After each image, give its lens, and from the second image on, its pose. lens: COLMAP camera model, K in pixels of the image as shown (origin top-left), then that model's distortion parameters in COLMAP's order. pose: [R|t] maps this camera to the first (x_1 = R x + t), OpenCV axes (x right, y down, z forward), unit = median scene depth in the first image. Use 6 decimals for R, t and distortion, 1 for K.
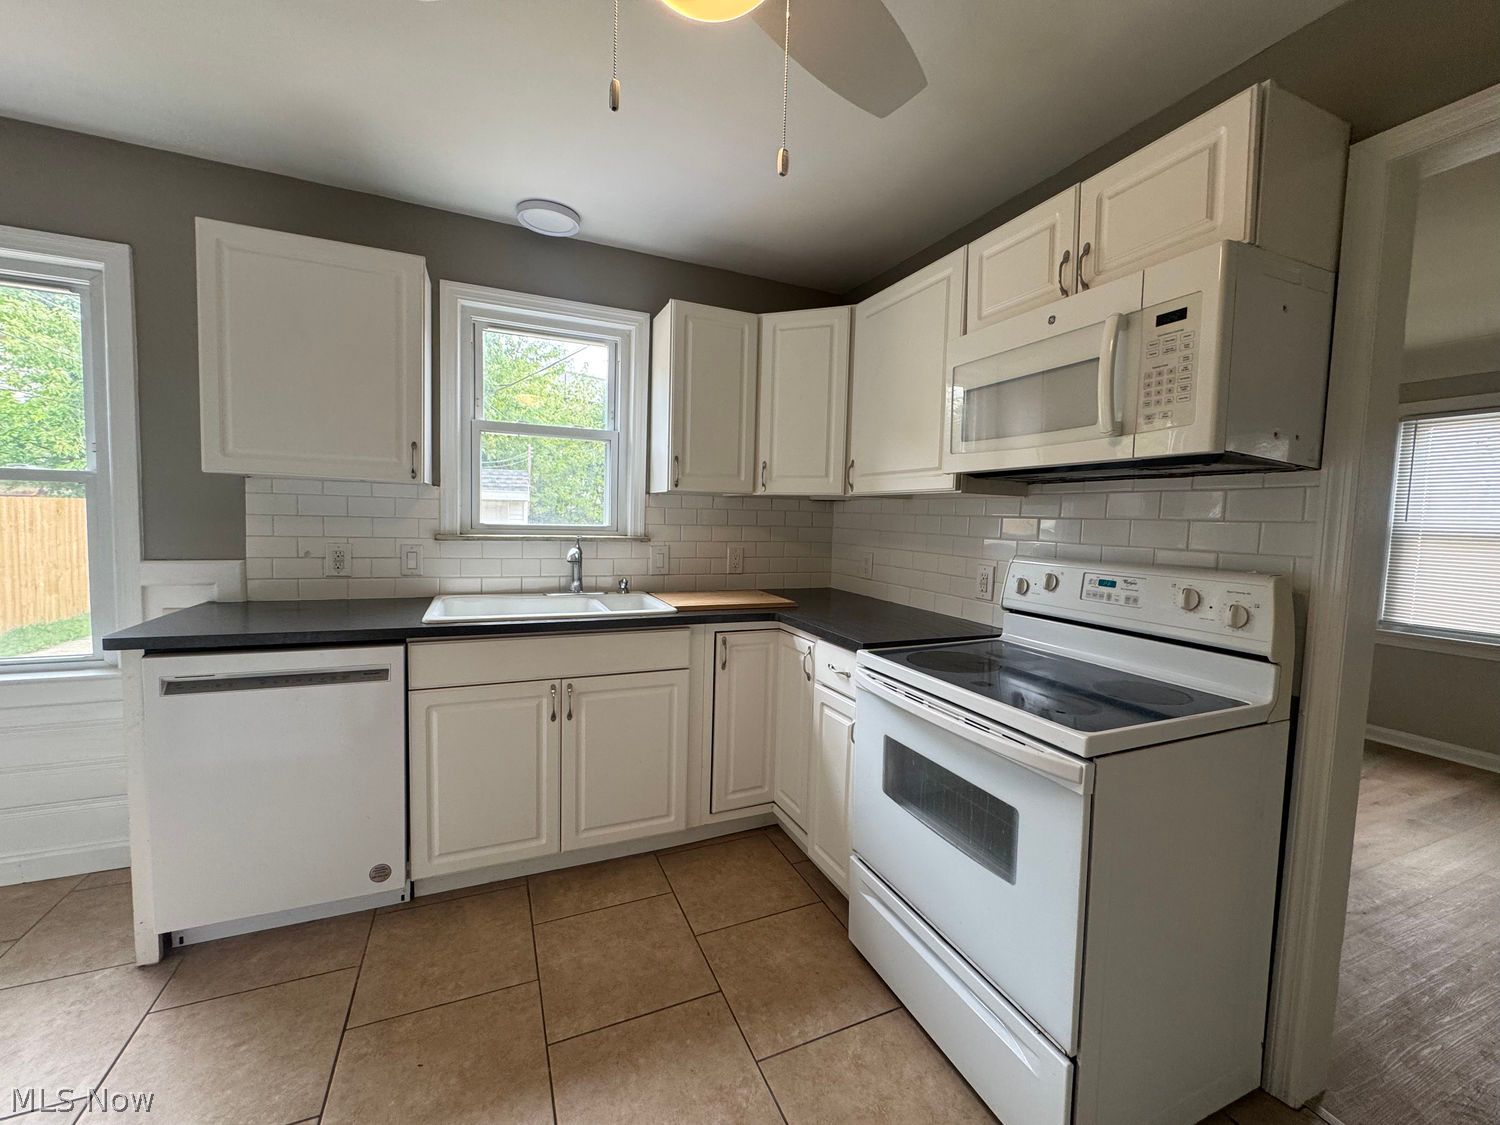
lens RADIAL K [[599.2, 0, 750.0], [0, 599.2, 562.5], [0, 0, 1]] dist [-0.002390, 0.000065]
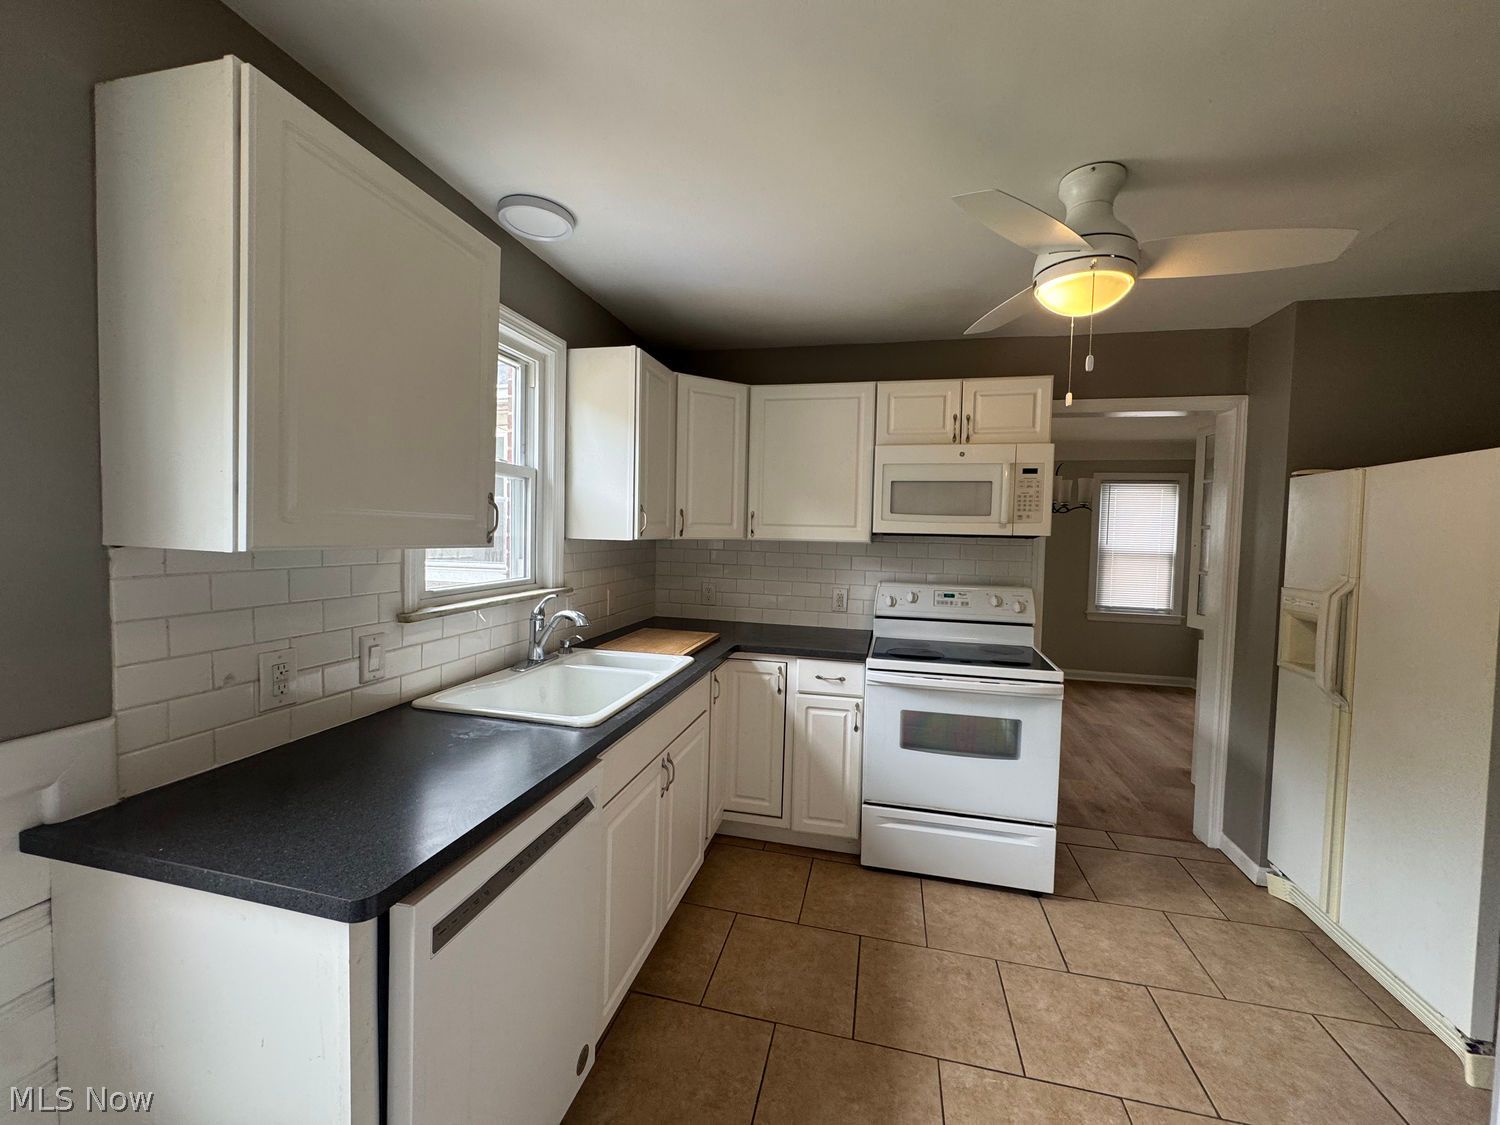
lens RADIAL K [[599.2, 0, 750.0], [0, 599.2, 562.5], [0, 0, 1]] dist [-0.002390, 0.000065]
pose [[0.601341, -0.057196, 0.796943, -1.079488], [0.053720, 0.998072, 0.031095, -0.138071], [-0.797185, 0.024113, 0.603254, 0.347759]]
